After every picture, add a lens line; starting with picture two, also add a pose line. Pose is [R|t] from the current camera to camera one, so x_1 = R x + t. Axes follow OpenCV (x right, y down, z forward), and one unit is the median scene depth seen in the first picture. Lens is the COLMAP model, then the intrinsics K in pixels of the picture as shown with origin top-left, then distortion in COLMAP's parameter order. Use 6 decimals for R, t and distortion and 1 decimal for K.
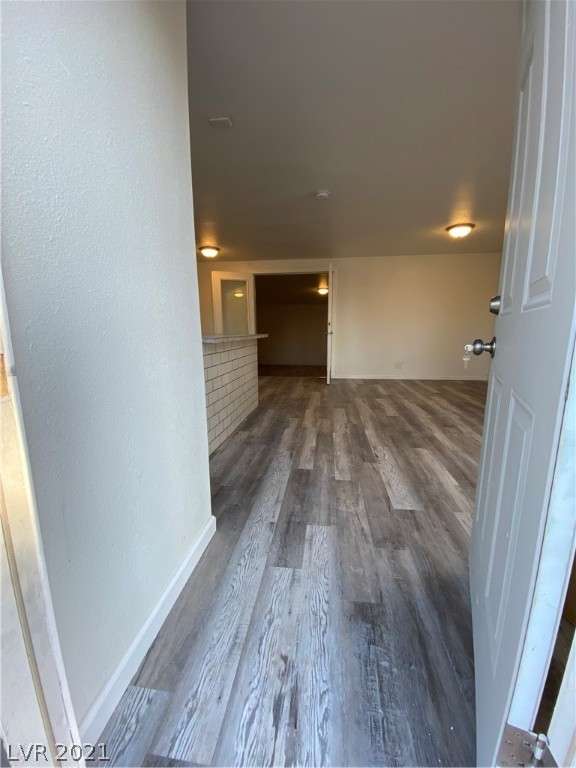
lens RADIAL K [[313.5, 0, 293.2], [0, 313.5, 386.8], [0, 0, 1]] dist [0.025702, -0.024776]
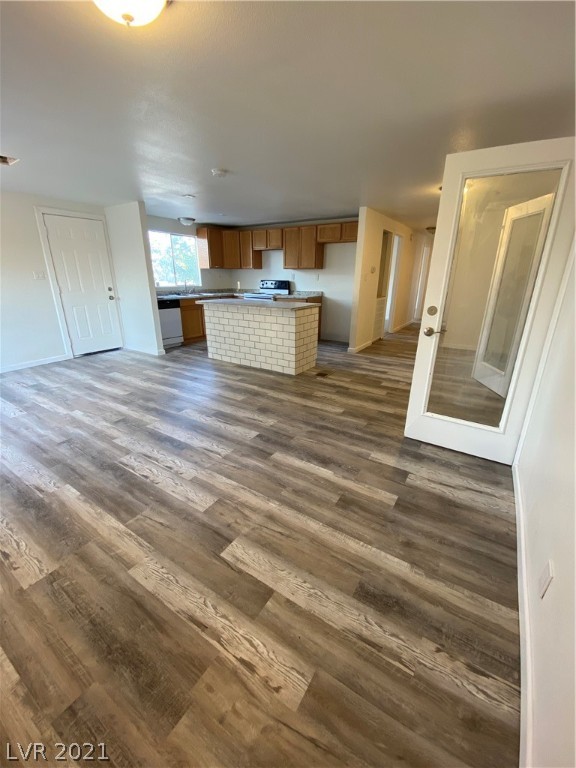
lens RADIAL K [[313.5, 0, 293.2], [0, 313.5, 386.8], [0, 0, 1]] dist [0.025702, -0.024776]
pose [[-0.445835, 0.308552, -0.840254, 1.132301], [-0.156264, 0.897467, 0.412474, -0.487230], [0.881370, 0.315197, -0.351907, 1.940022]]
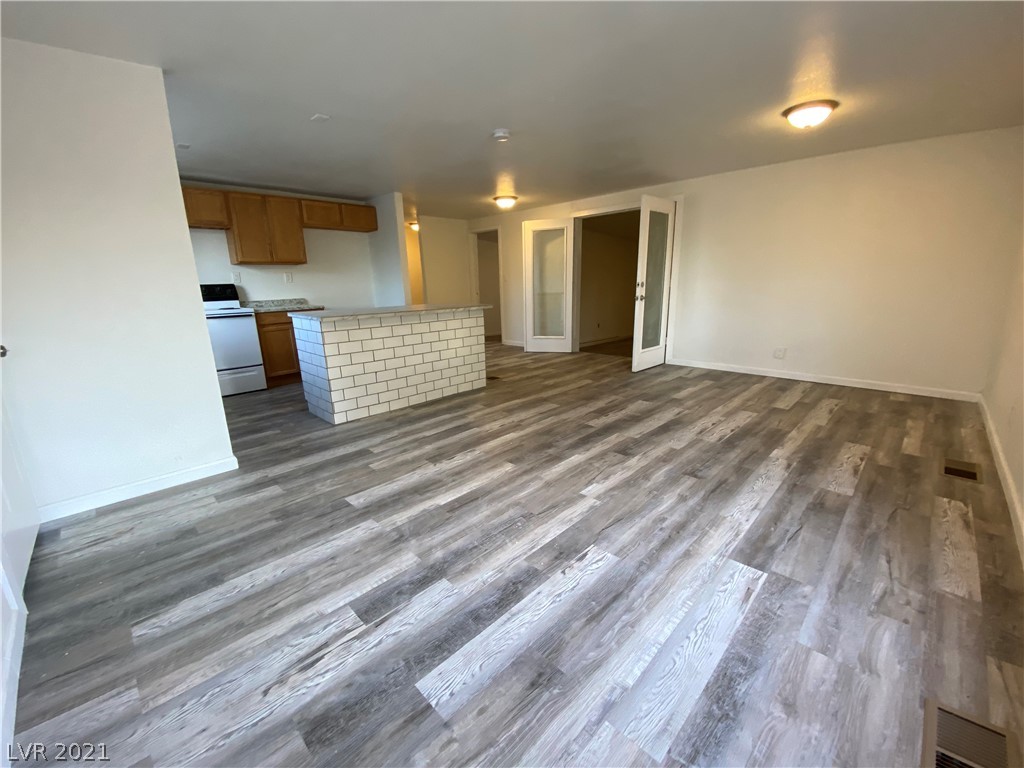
lens RADIAL K [[418.1, 0, 509.3], [0, 418.1, 385.9], [0, 0, 1]] dist [0.025702, -0.024776]
pose [[0.788884, 0.134933, -0.599546, 0.901700], [-0.087754, 0.990334, 0.107416, -0.102135], [0.608245, -0.032126, 0.793099, 0.150712]]
